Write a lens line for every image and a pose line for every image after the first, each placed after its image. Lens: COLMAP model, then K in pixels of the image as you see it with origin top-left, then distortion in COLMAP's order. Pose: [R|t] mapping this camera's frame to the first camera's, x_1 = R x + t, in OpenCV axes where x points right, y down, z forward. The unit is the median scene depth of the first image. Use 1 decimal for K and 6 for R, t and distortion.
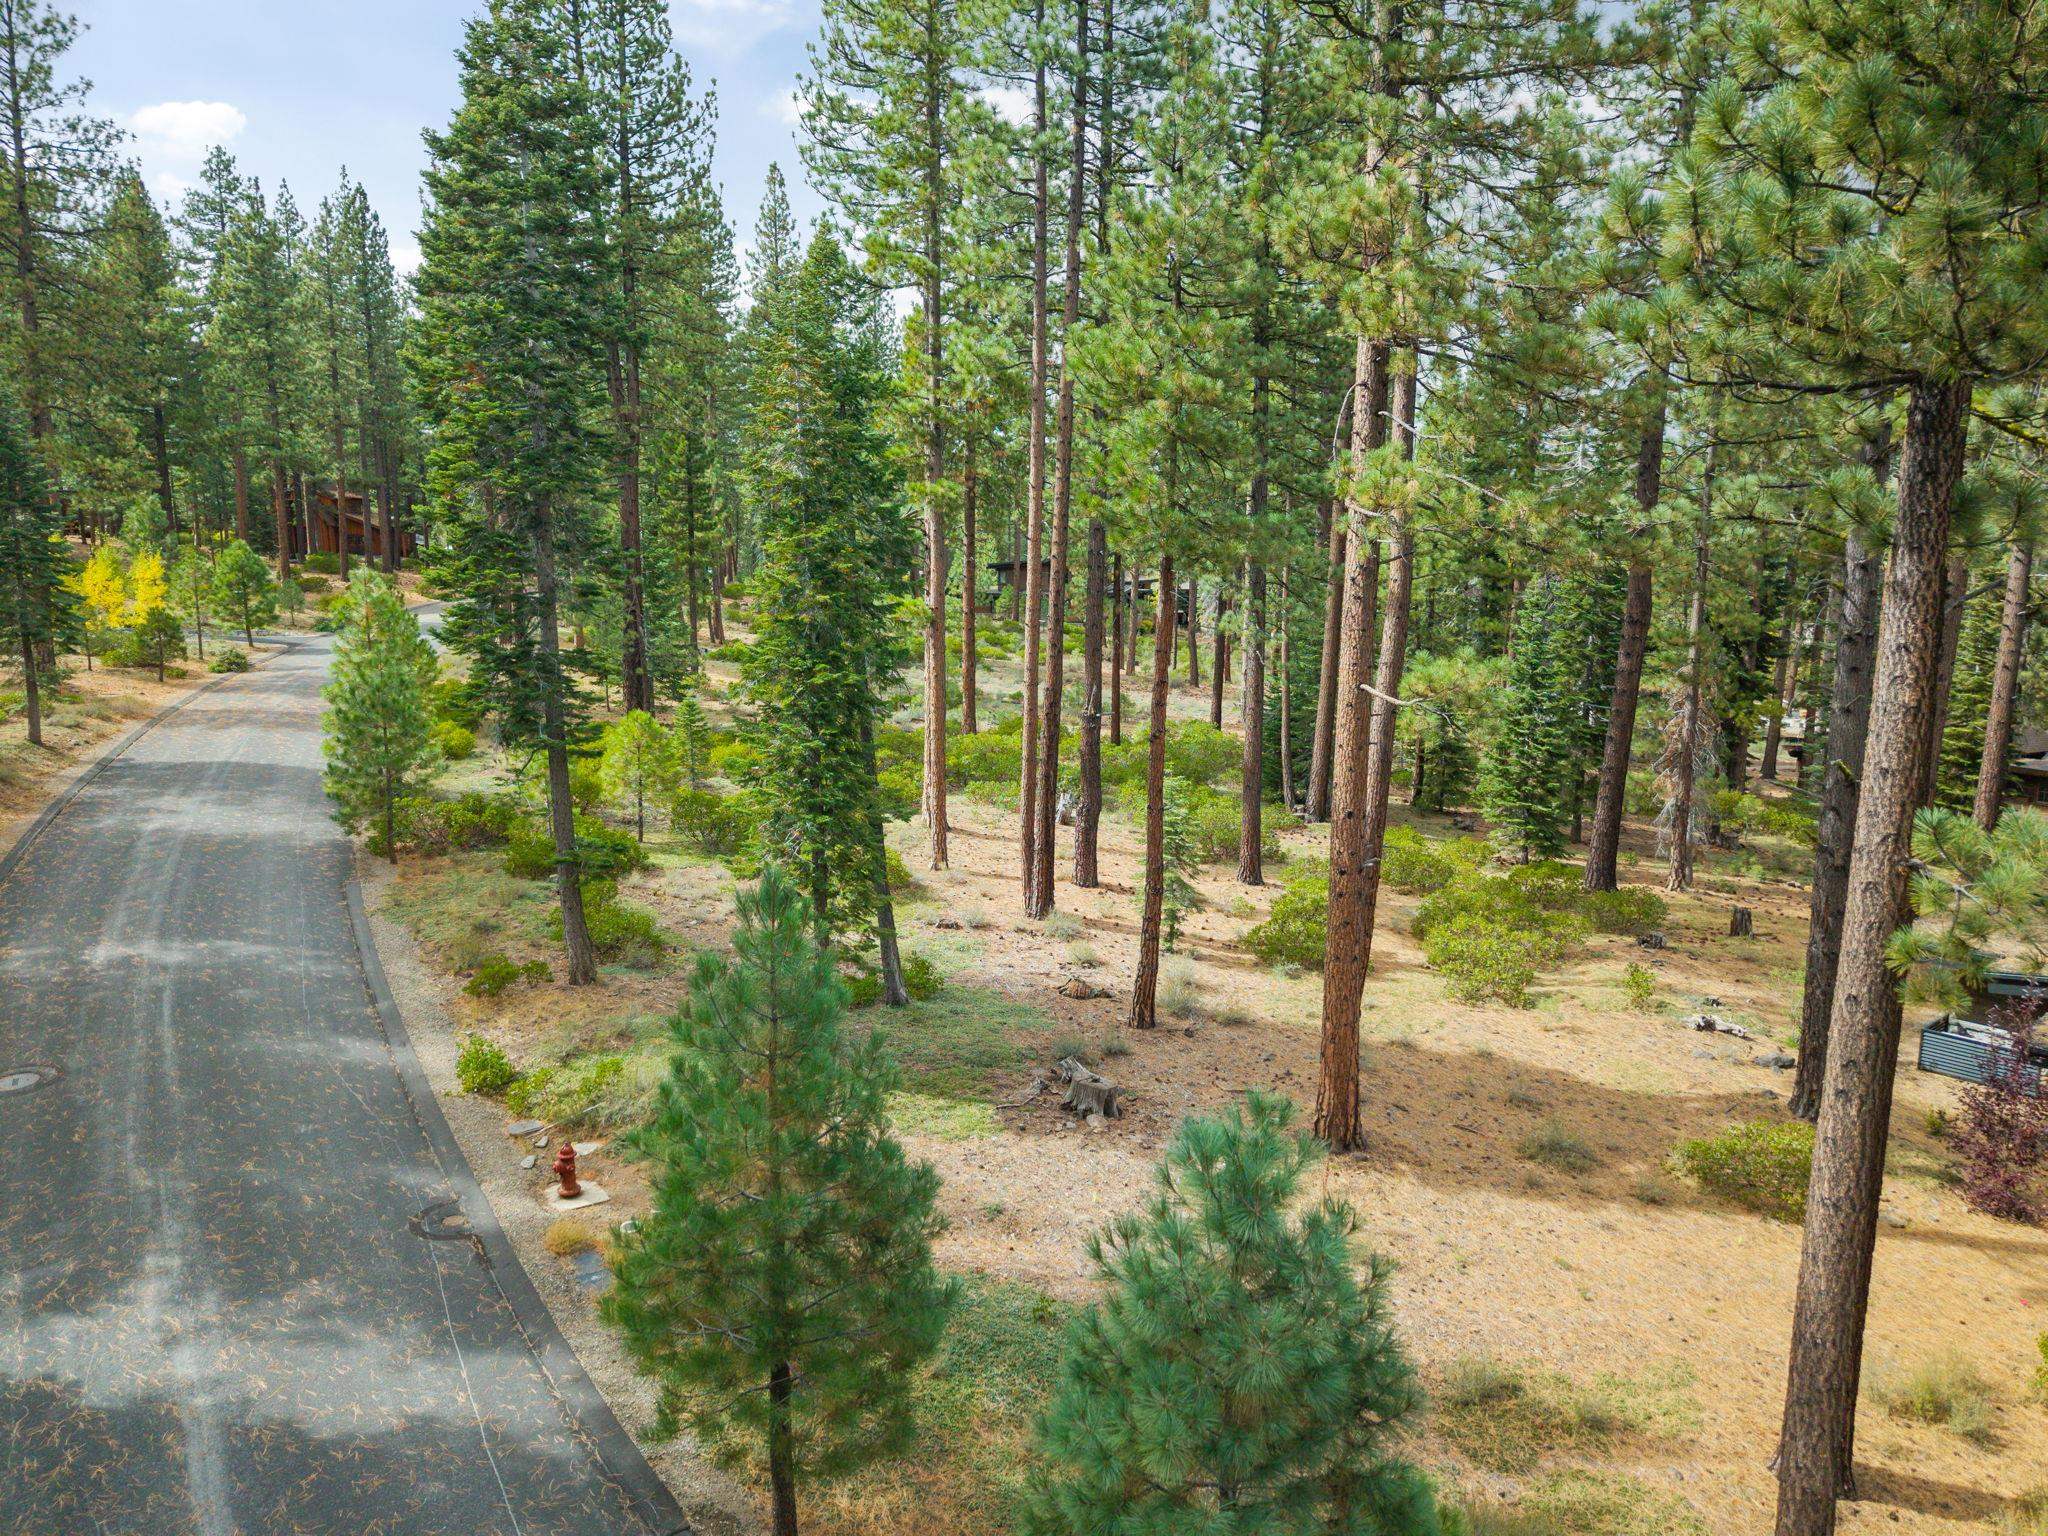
lens RADIAL K [[1407.9, 0, 1029.4], [0, 1407.9, 773.1], [0, 0, 1]] dist [-0.003113, -0.002138]
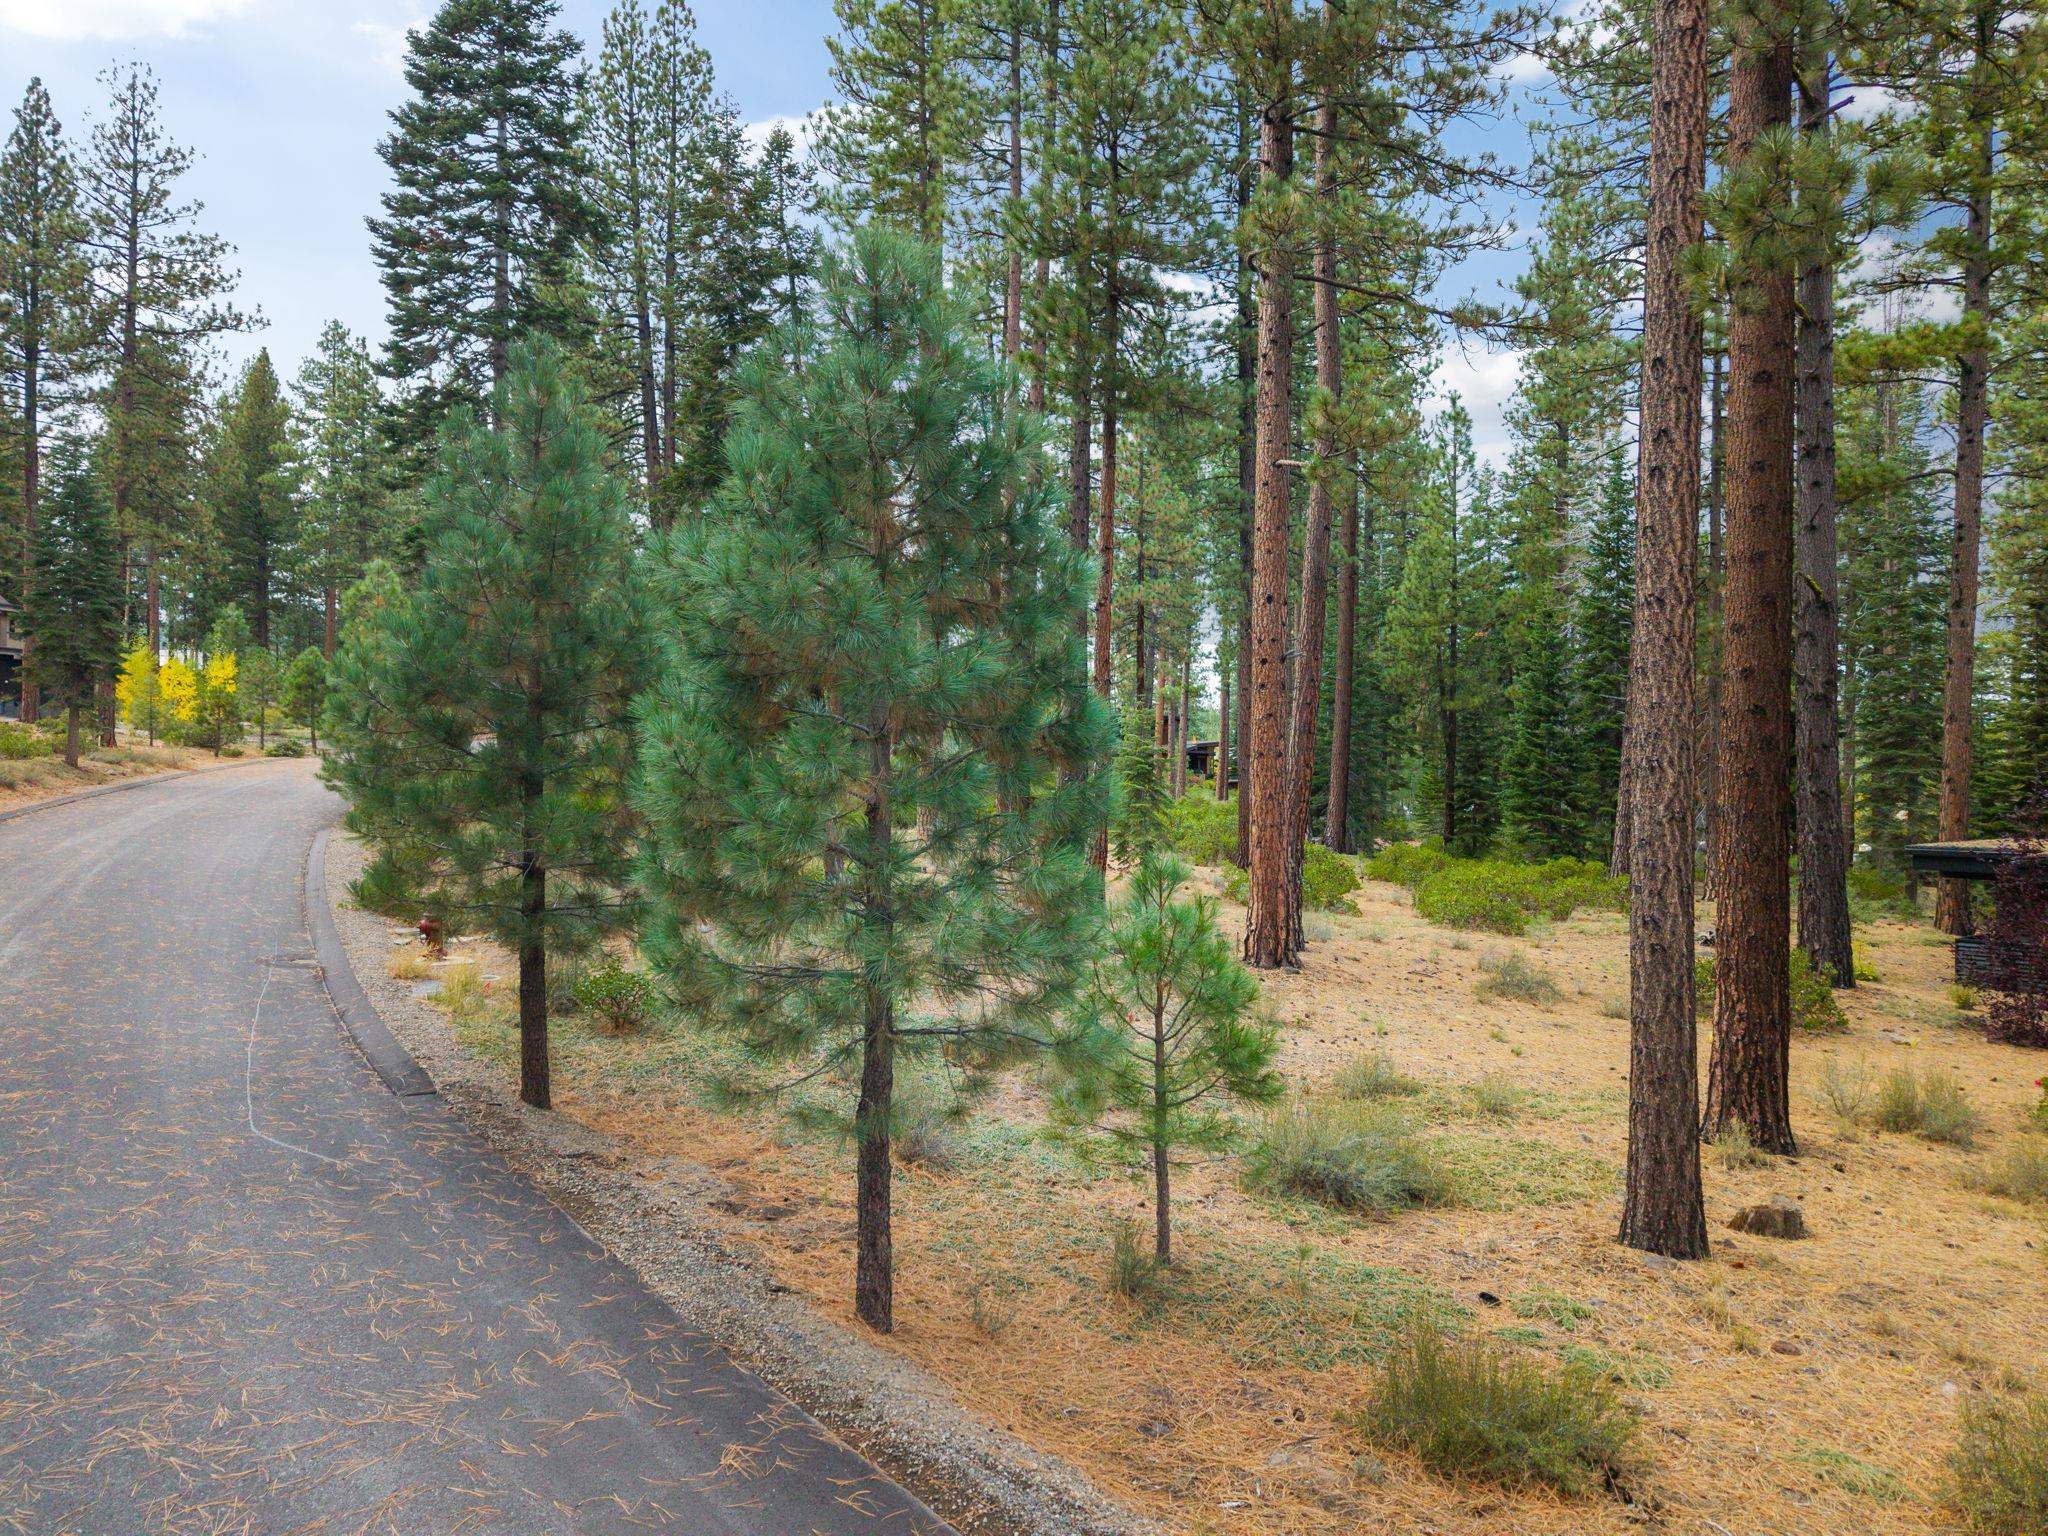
lens RADIAL K [[1407.9, 0, 1020.8], [0, 1407.9, 768.3], [0, 0, 1]] dist [-0.003113, -0.002138]
pose [[0.997756, -0.000112, -0.066959, 0.048341], [-0.010495, 0.987378, -0.158033, 0.116104], [0.066131, 0.158381, 0.985161, 0.024702]]
